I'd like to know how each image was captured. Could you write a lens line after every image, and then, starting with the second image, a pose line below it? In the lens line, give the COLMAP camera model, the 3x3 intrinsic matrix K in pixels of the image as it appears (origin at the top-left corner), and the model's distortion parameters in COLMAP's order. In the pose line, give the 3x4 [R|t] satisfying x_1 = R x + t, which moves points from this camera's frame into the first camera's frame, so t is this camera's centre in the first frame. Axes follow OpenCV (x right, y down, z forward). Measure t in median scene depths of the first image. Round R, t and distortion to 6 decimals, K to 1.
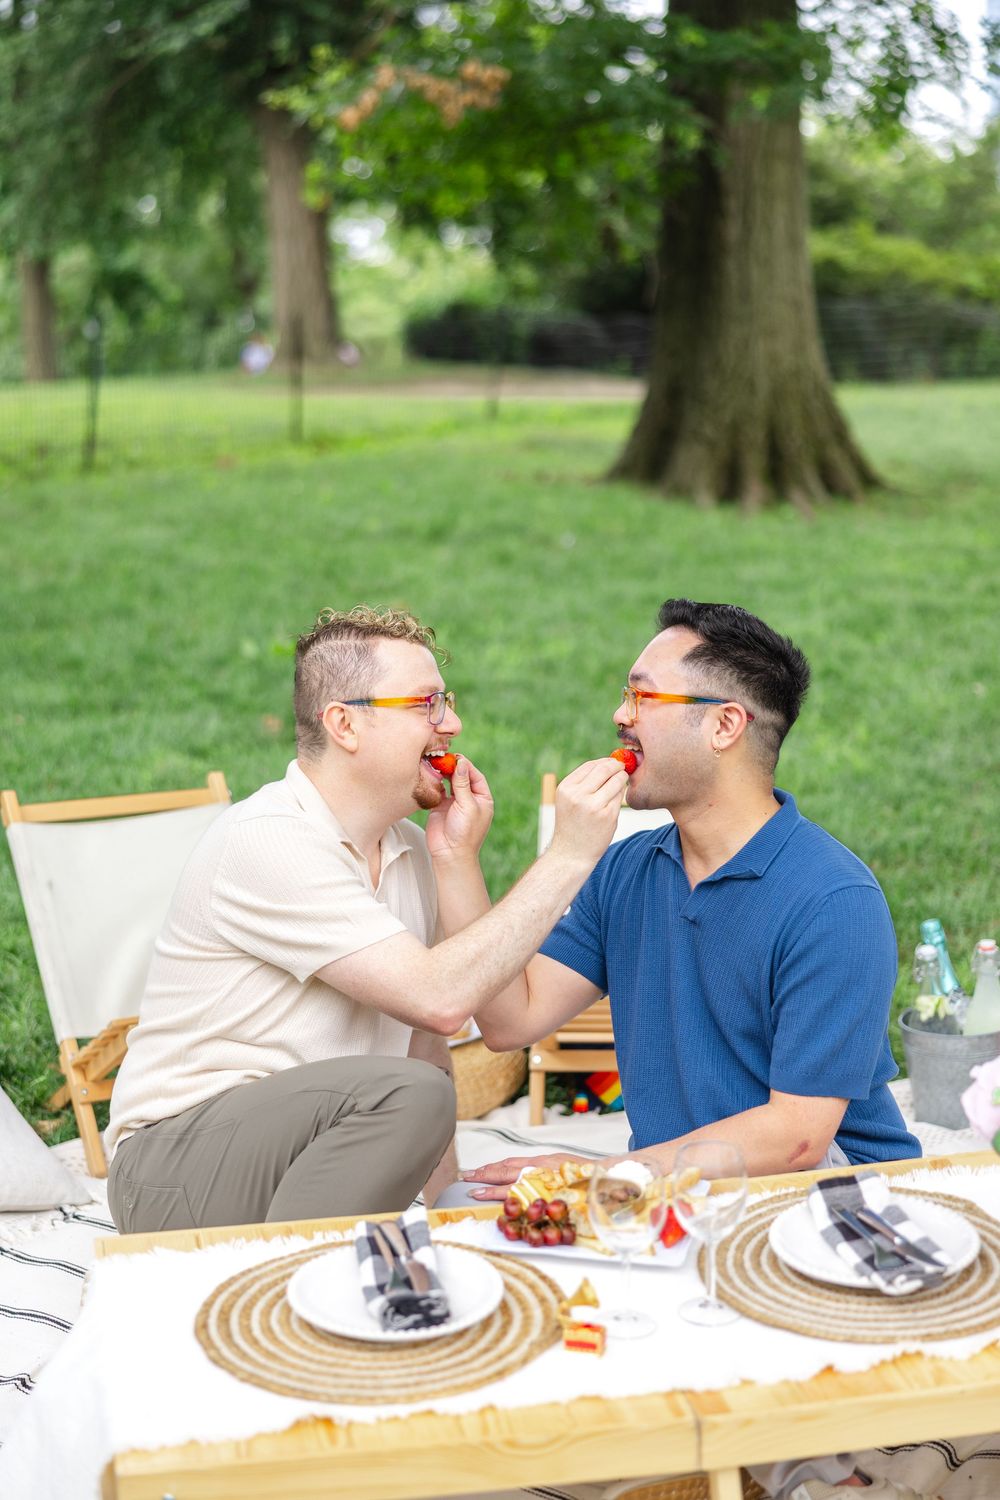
lens RADIAL K [[2441.9, 0, 500.0], [0, 2441.9, 750.0], [0, 0, 1]] dist [0.006403, -0.077989]
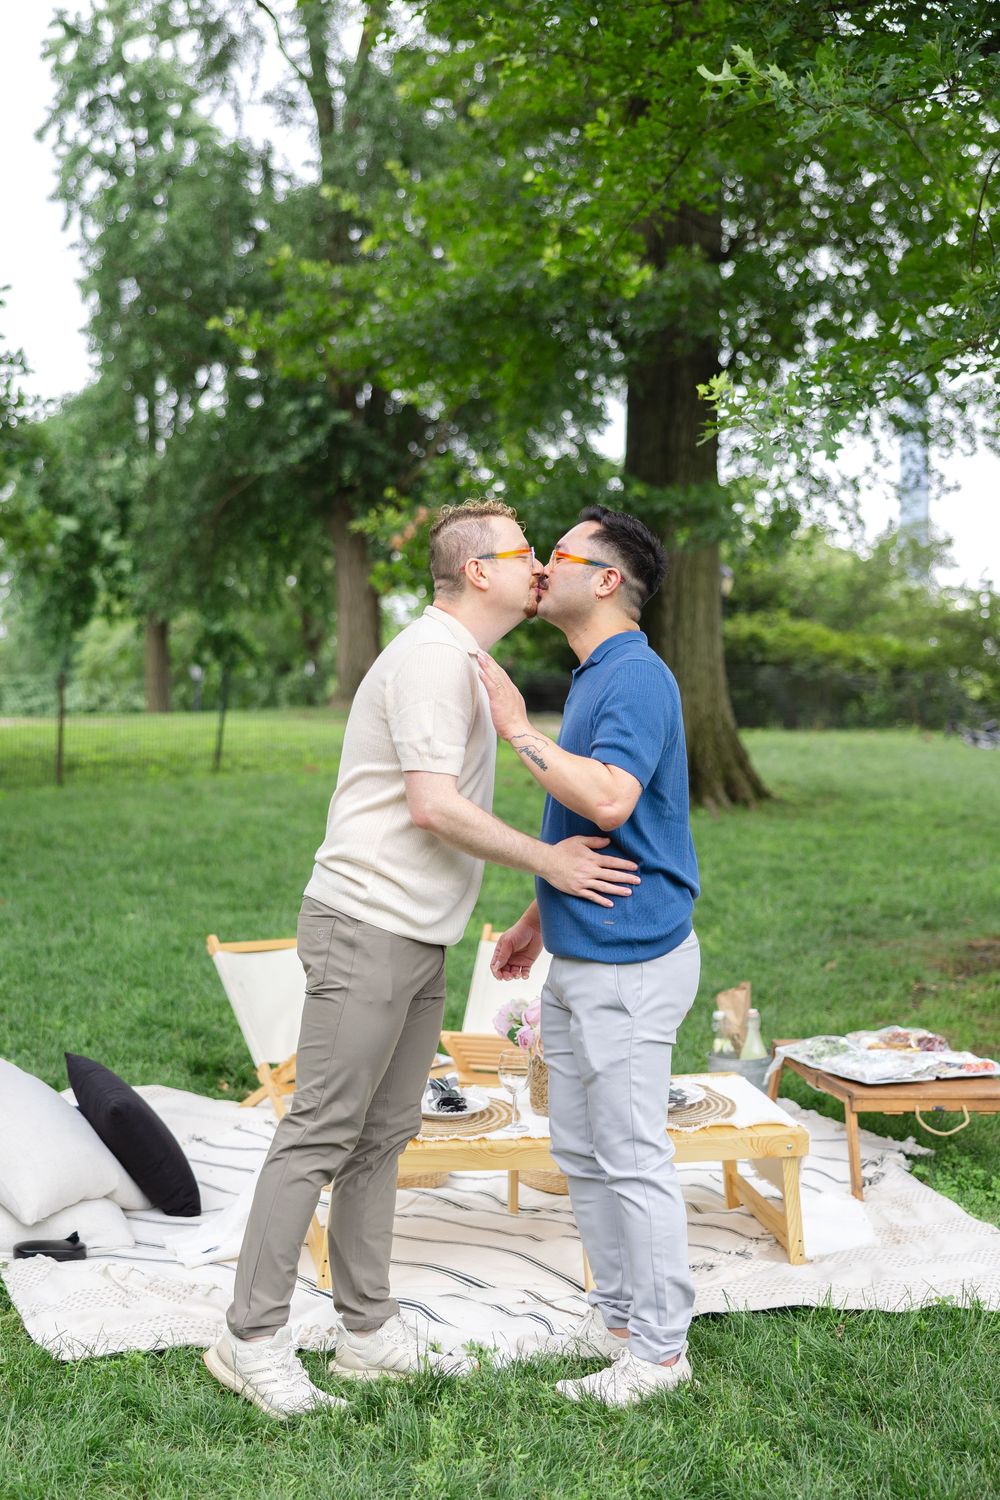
lens RADIAL K [[2297.5, 0, 415.8], [0, 2297.5, 755.8], [0, 0, 1]] dist [0.019139, 0.054107]
pose [[0.998840, 0.027918, -0.039229, 0.004943], [-0.033025, 0.990126, -0.136233, 0.133466], [0.035039, 0.137371, 0.989900, -0.787318]]
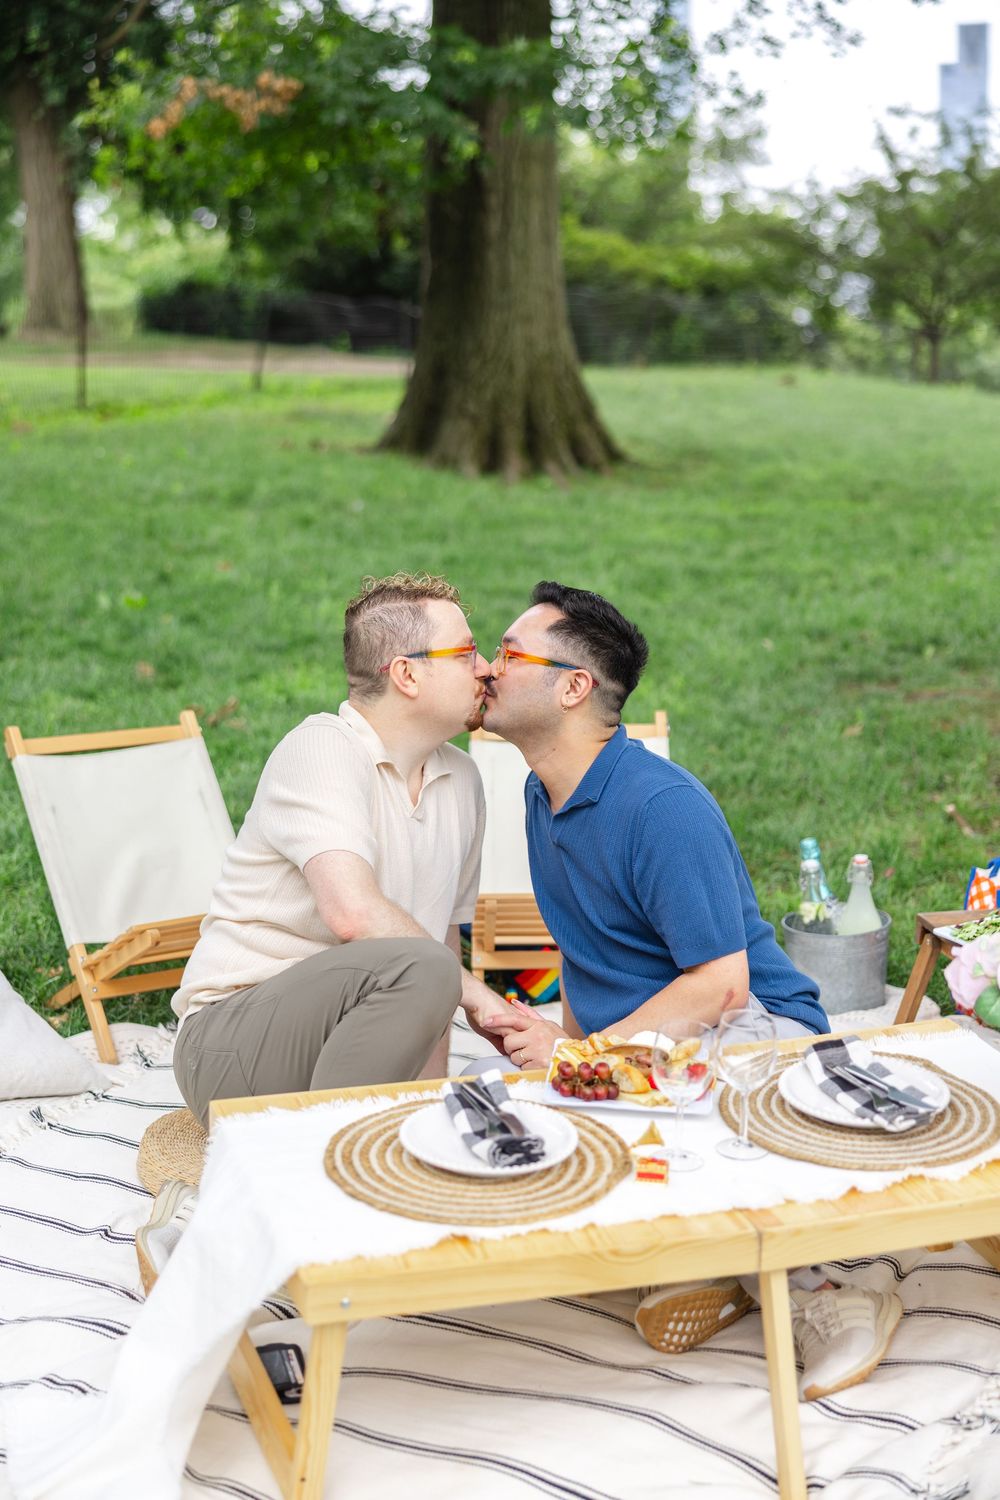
lens RADIAL K [[2312.0, 0, 415.4], [0, 2312.0, 781.2], [0, 0, 1]] dist [0.006616, -0.054020]
pose [[0.992938, 0.000277, 0.118633, -0.146965], [-0.004379, 0.999401, 0.034317, 0.004687], [-0.118553, -0.034594, 0.992345, -0.084720]]
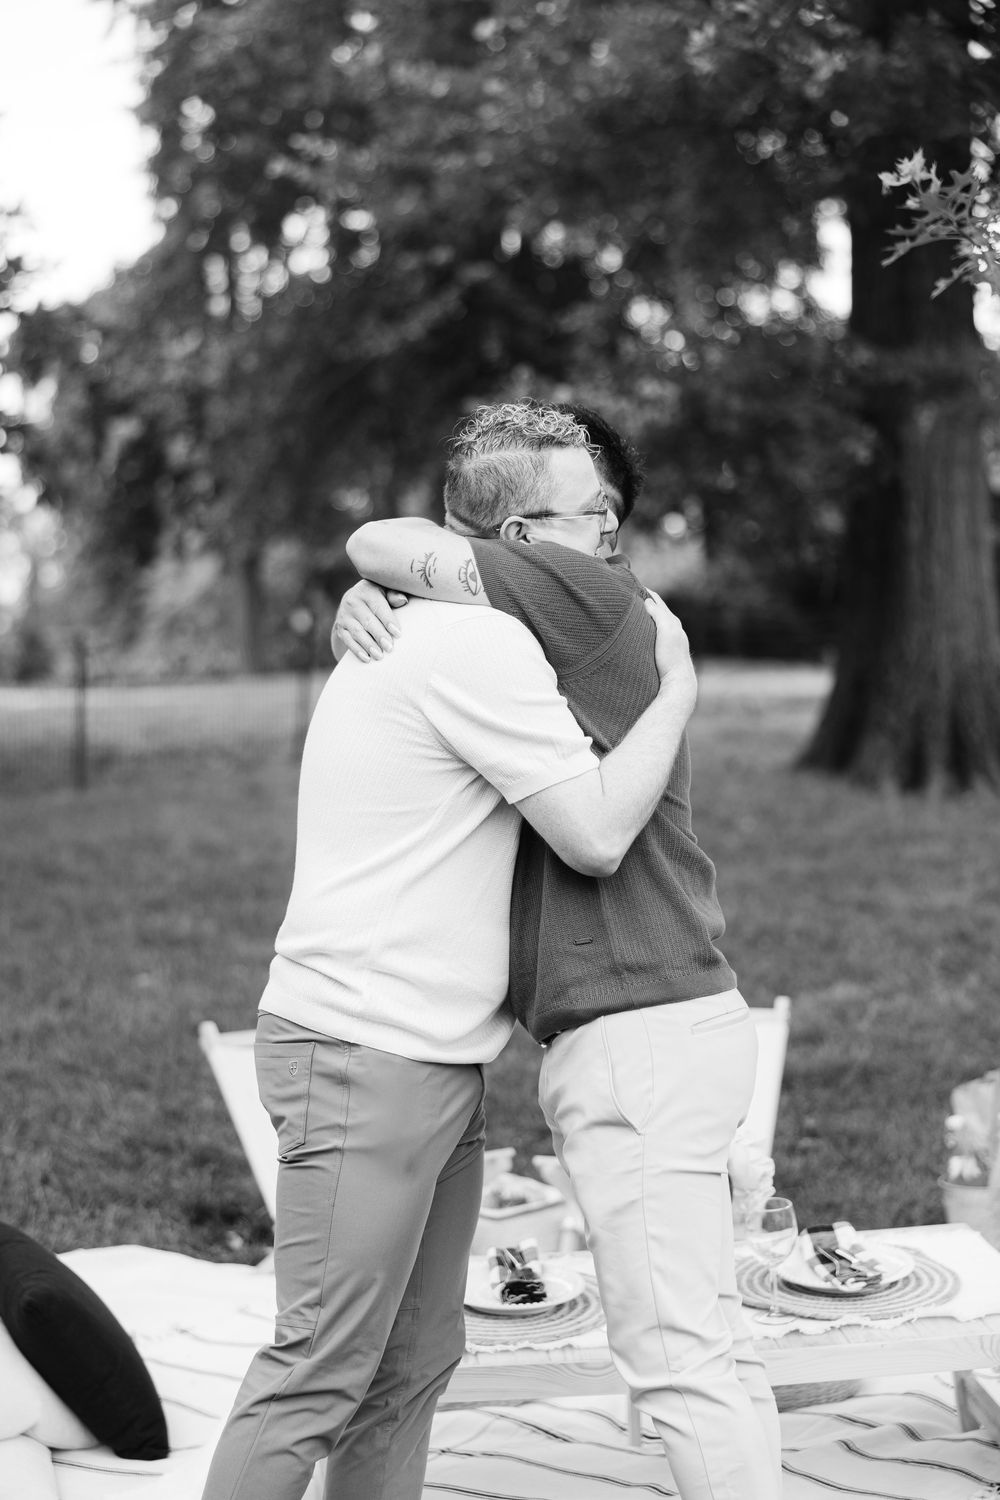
lens RADIAL K [[2935.5, 0, 461.0], [0, 2935.5, 672.0], [0, 0, 1]] dist [-0.006087, 0.156531]
pose [[0.994446, -0.005069, -0.105128, 0.079898], [-0.010567, 0.988984, -0.147644, 0.078804], [0.104718, 0.147935, 0.983437, -0.567375]]
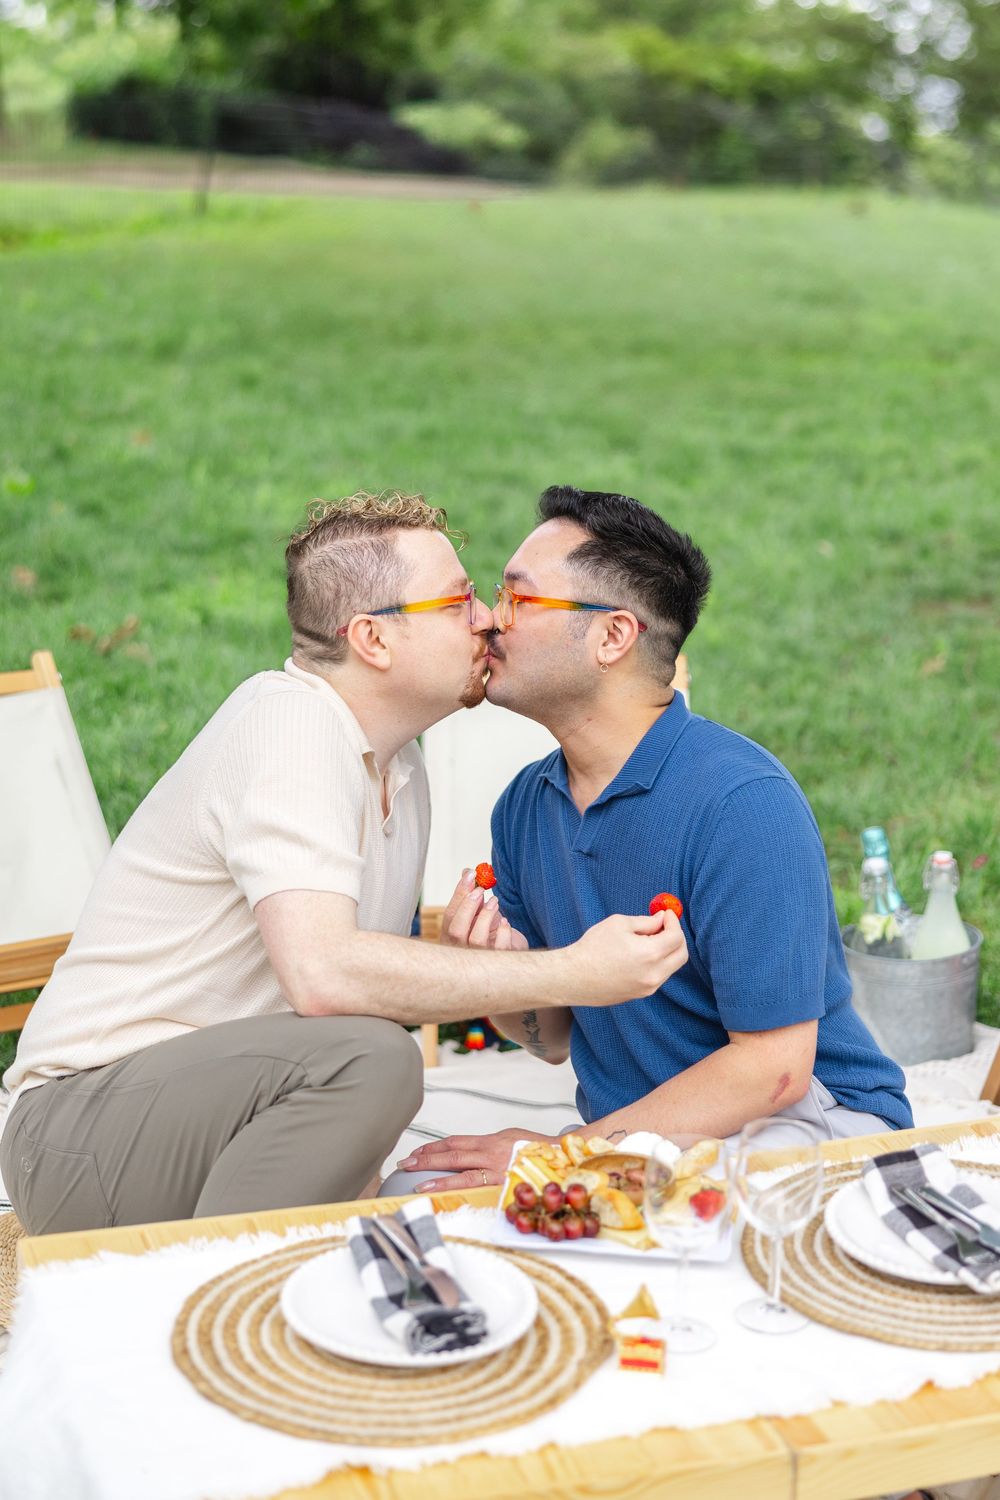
lens RADIAL K [[2707.7, 0, 492.6], [0, 2707.7, 674.5], [0, 0, 1]] dist [-0.006245, 0.077594]
pose [[0.989496, 0.007090, 0.144384, -0.103323], [-0.012403, 0.999277, 0.035932, -0.019647], [-0.144024, -0.037346, 0.988869, 0.055646]]
